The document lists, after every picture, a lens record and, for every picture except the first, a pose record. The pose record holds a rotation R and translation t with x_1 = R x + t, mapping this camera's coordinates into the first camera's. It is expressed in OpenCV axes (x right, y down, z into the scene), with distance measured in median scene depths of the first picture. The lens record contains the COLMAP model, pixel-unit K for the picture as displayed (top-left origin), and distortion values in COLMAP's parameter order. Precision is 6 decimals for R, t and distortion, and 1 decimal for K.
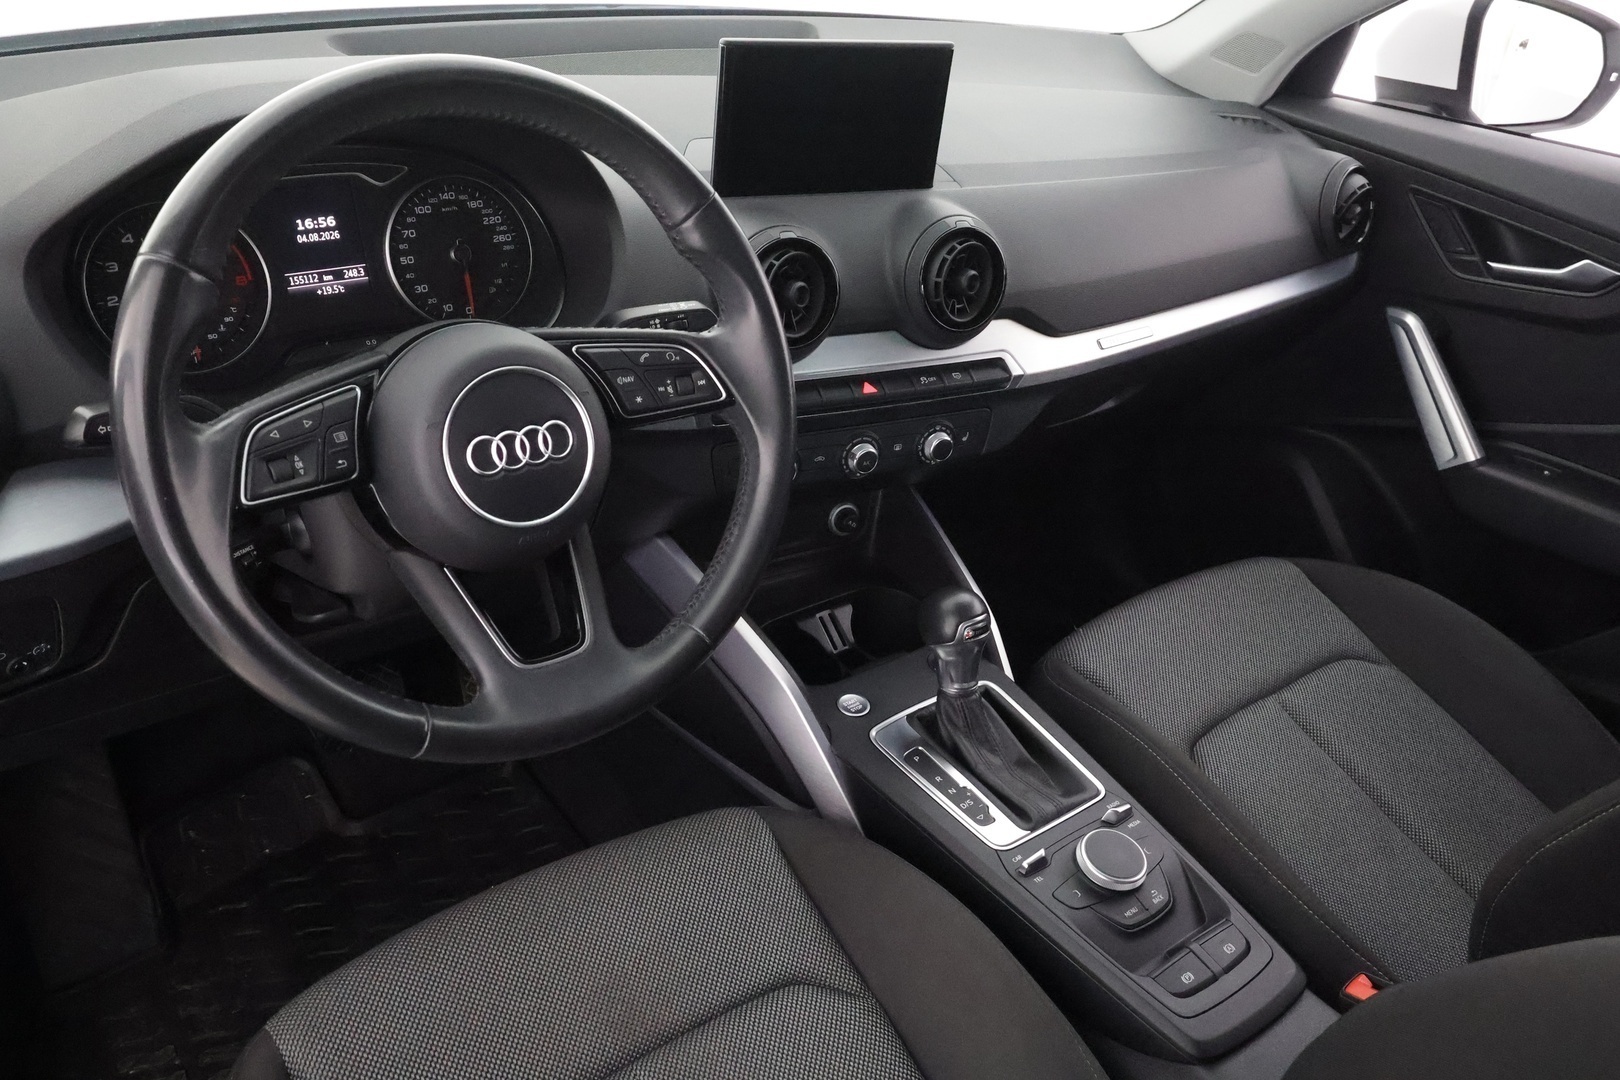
lens RADIAL K [[1269.3, 0, 810.1], [0, 1269.3, 540.0], [0, 0, 1]] dist [-0.000513, 0.005050]
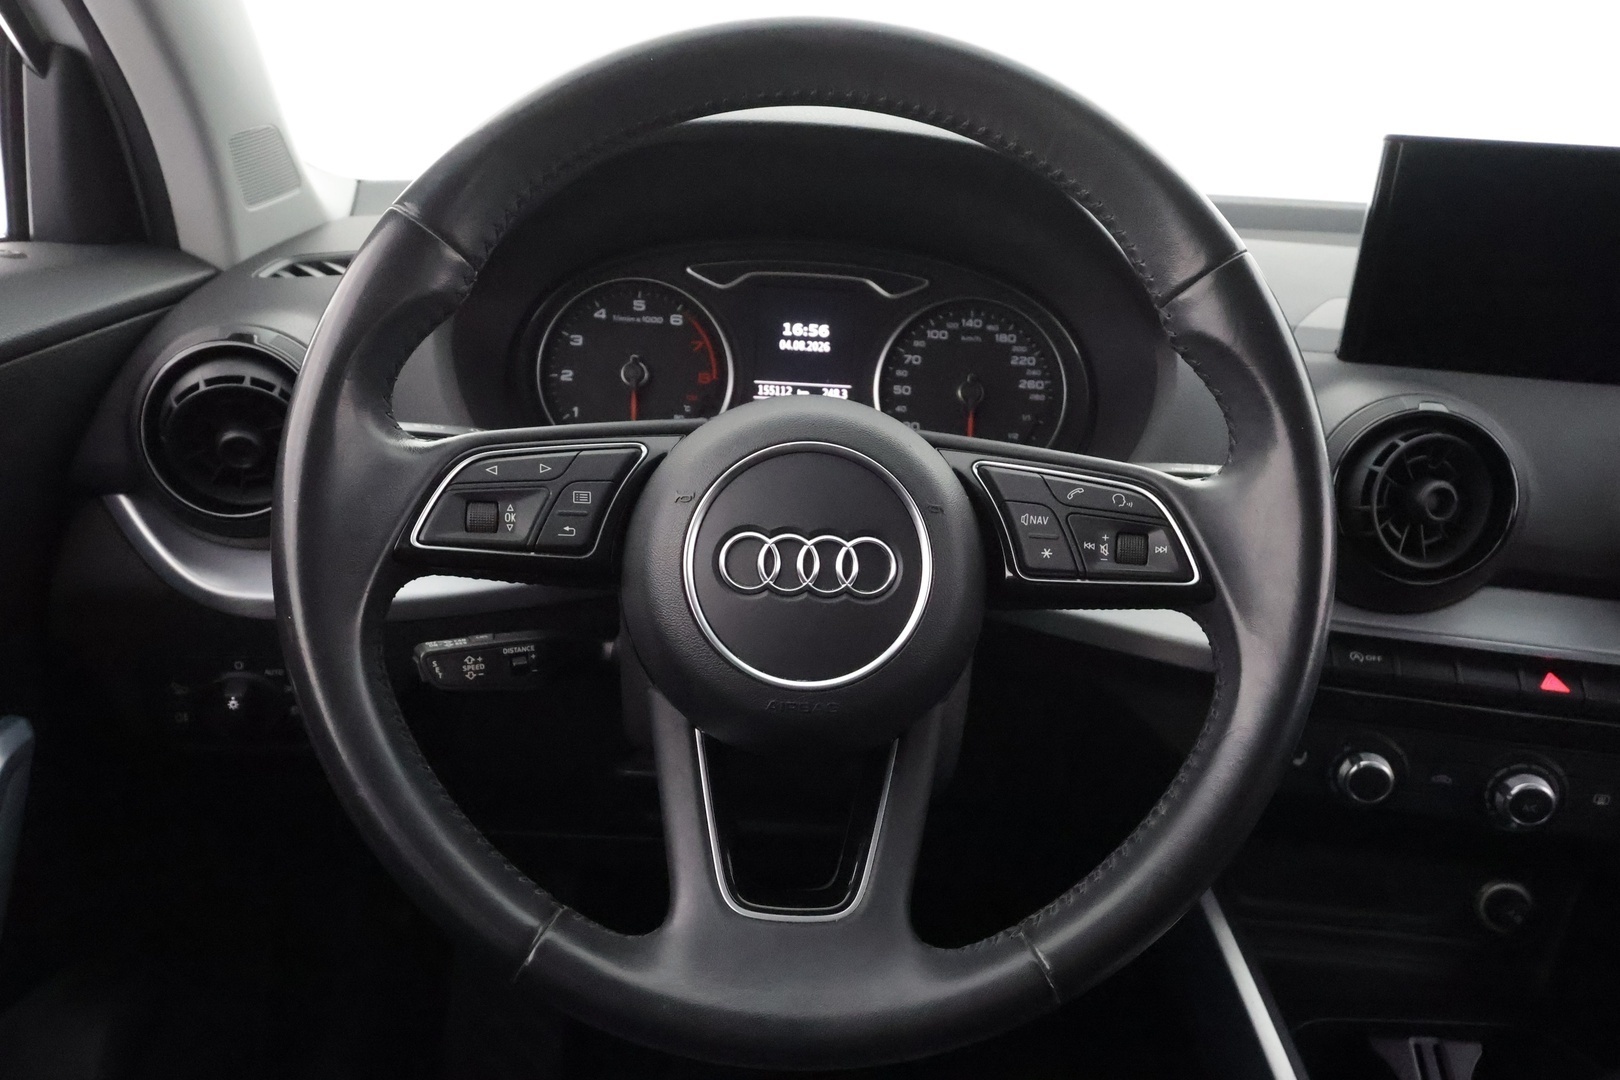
lens RADIAL K [[1202.6, 0, 812.3], [0, 1202.6, 545.3], [0, 0, 1]] dist [0.003414, -0.005347]
pose [[0.801816, 0.149007, -0.578695, 0.091064], [-0.288543, 0.944578, -0.156576, 0.009084], [0.523291, 0.292524, 0.800373, 0.371520]]
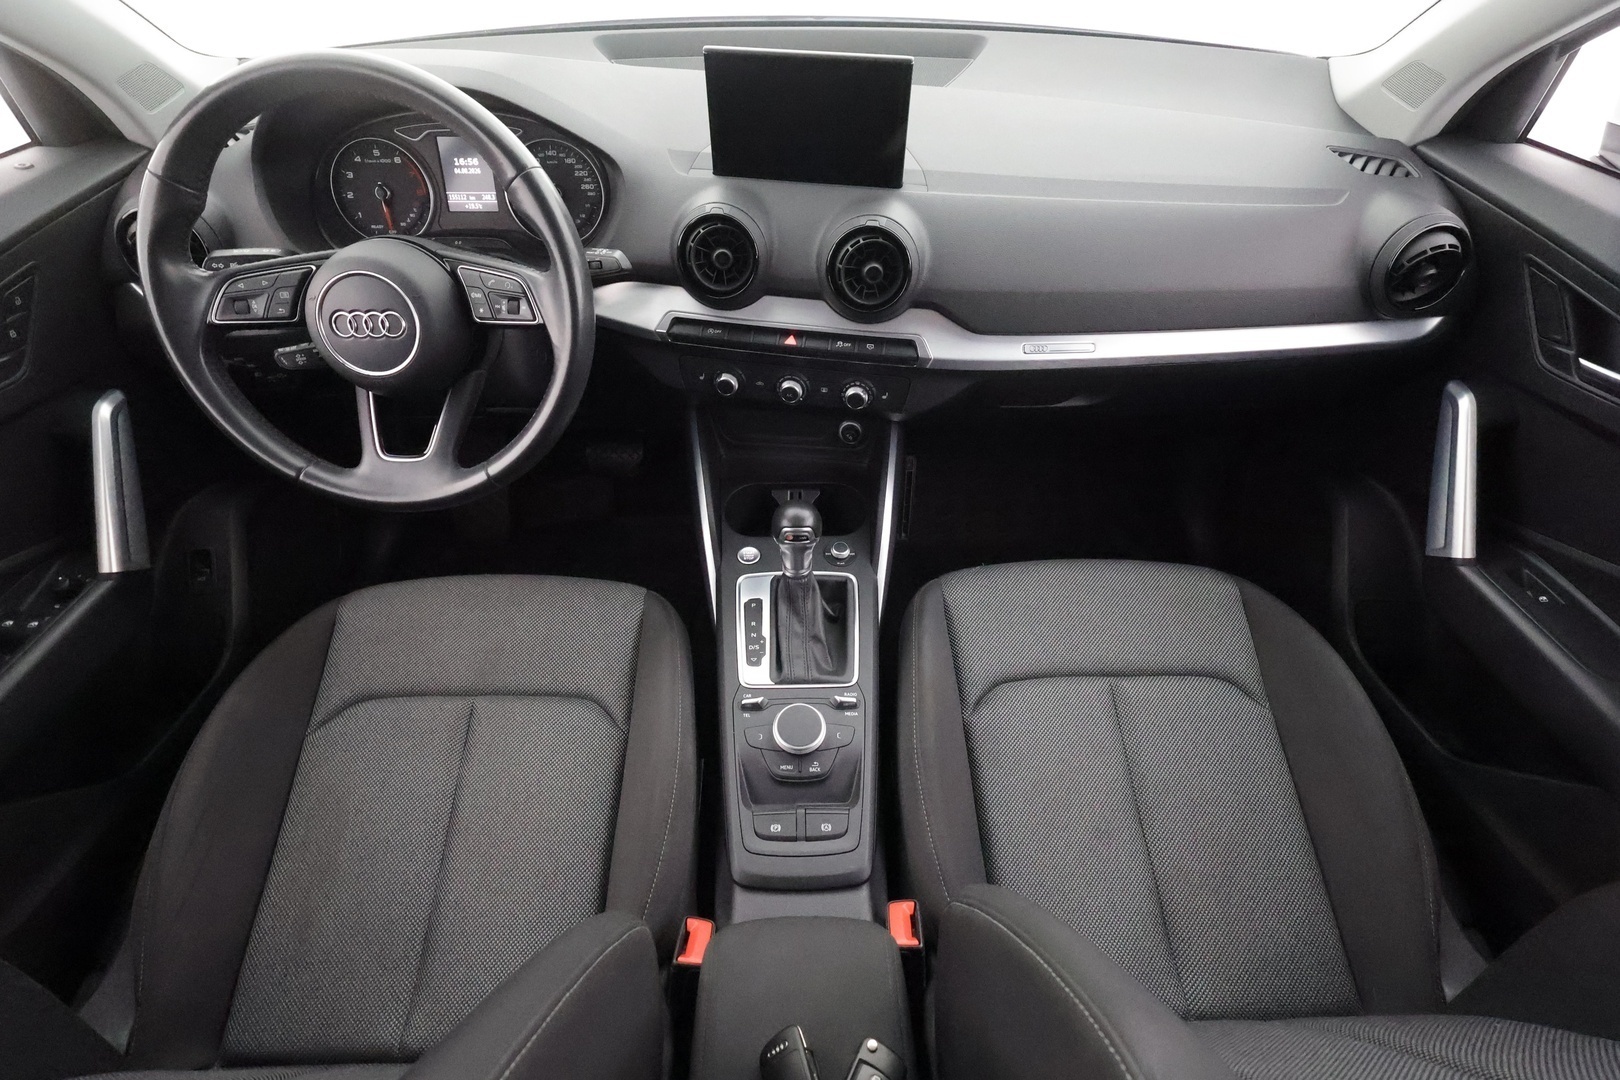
lens RADIAL K [[748.5, 0, 811.7], [0, 748.5, 541.1], [0, 0, 1]] dist [0.000887, 0.000217]
pose [[0.802197, 0.354210, -0.480640, 0.558421], [-0.245810, 0.929556, 0.274779, -0.156324], [0.544112, -0.102281, 0.832755, 0.357195]]
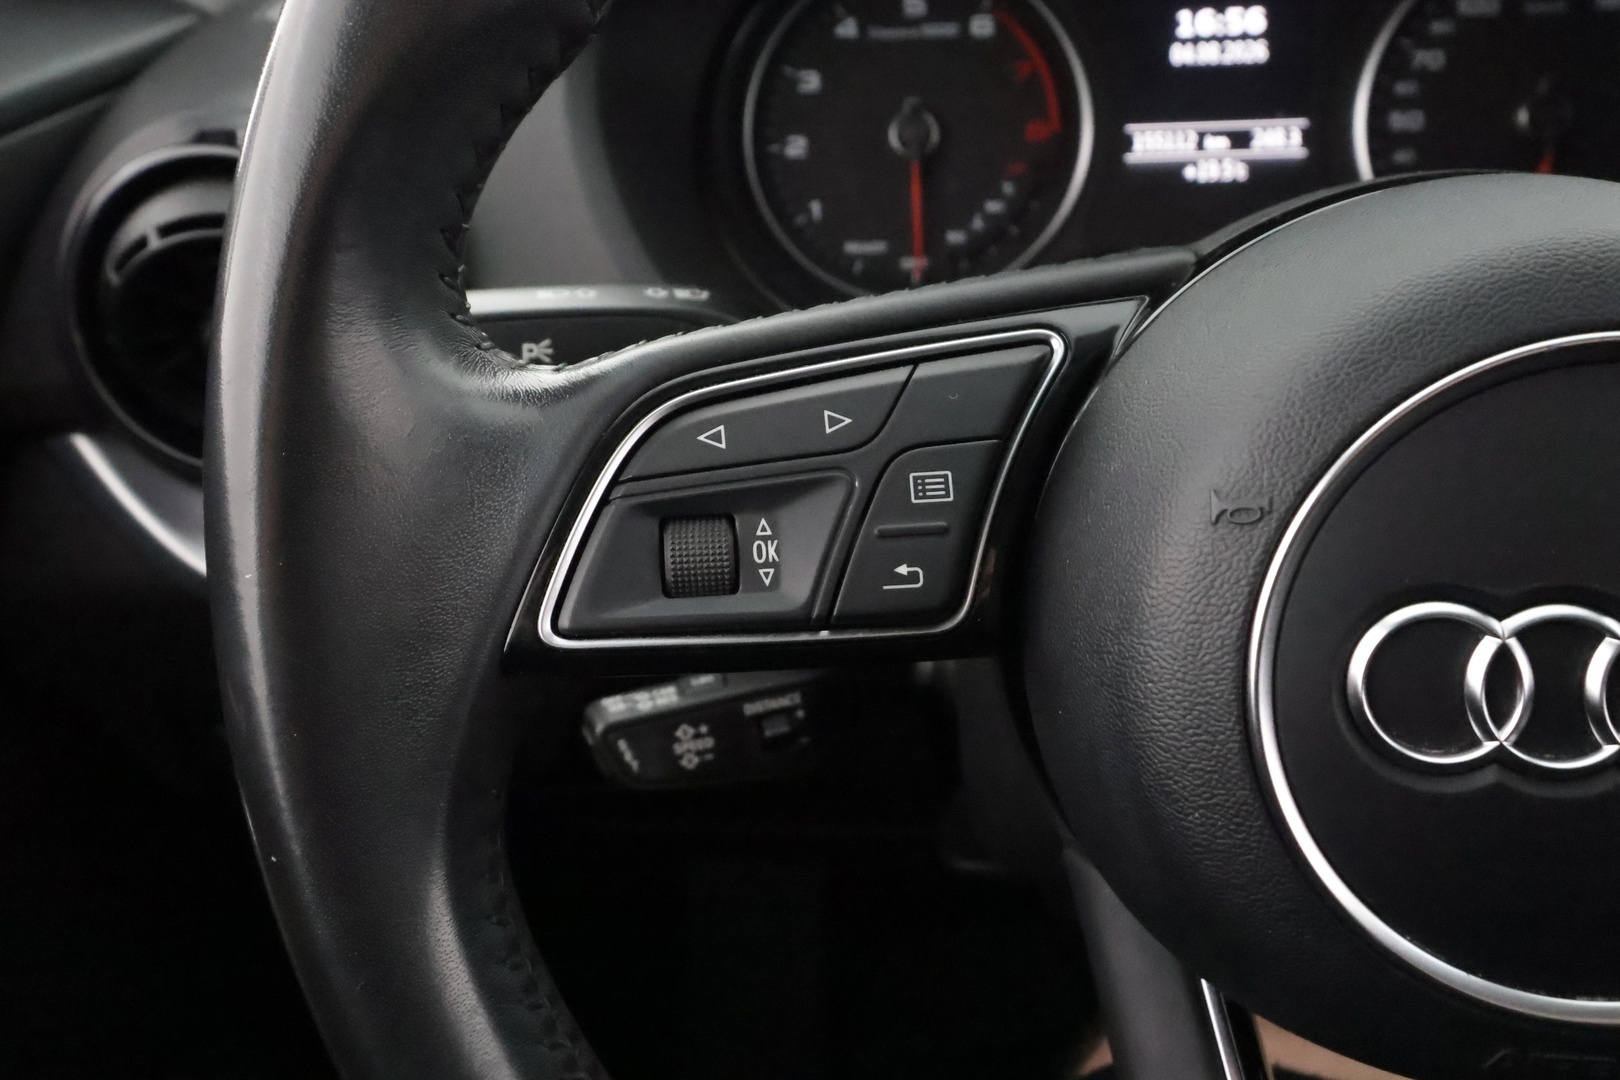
lens RADIAL K [[1269.3, 0, 806.6], [0, 1269.3, 544.4], [0, 0, 1]] dist [-0.000513, 0.005050]
pose [[0.711700, 0.231187, -0.663353, -0.134865], [-0.246413, 0.966453, 0.072449, -0.057562], [0.657848, 0.111896, 0.744792, 0.533062]]
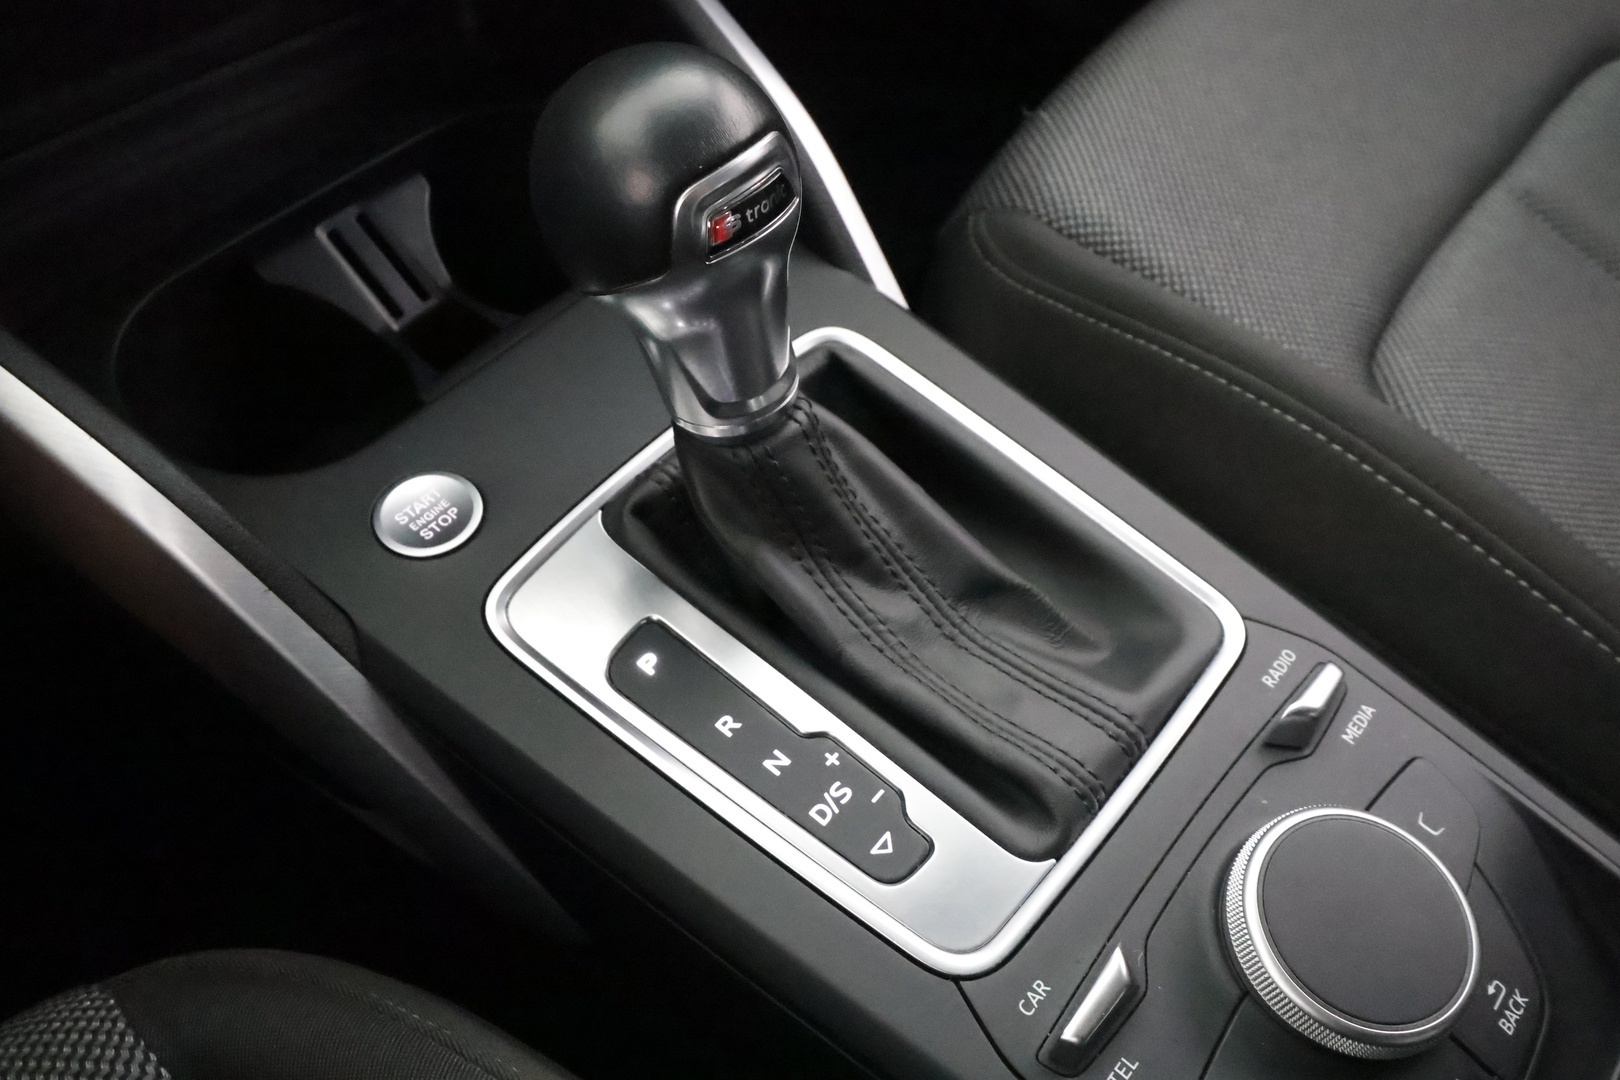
lens RADIAL K [[1269.3, 0, 810.7], [0, 1269.3, 544.0], [0, 0, 1]] dist [-0.000513, 0.005050]
pose [[0.974307, -0.220618, 0.045311, 0.123073], [0.188987, 0.910271, 0.368363, 0.042748], [-0.122512, -0.350336, 0.928577, 0.771078]]
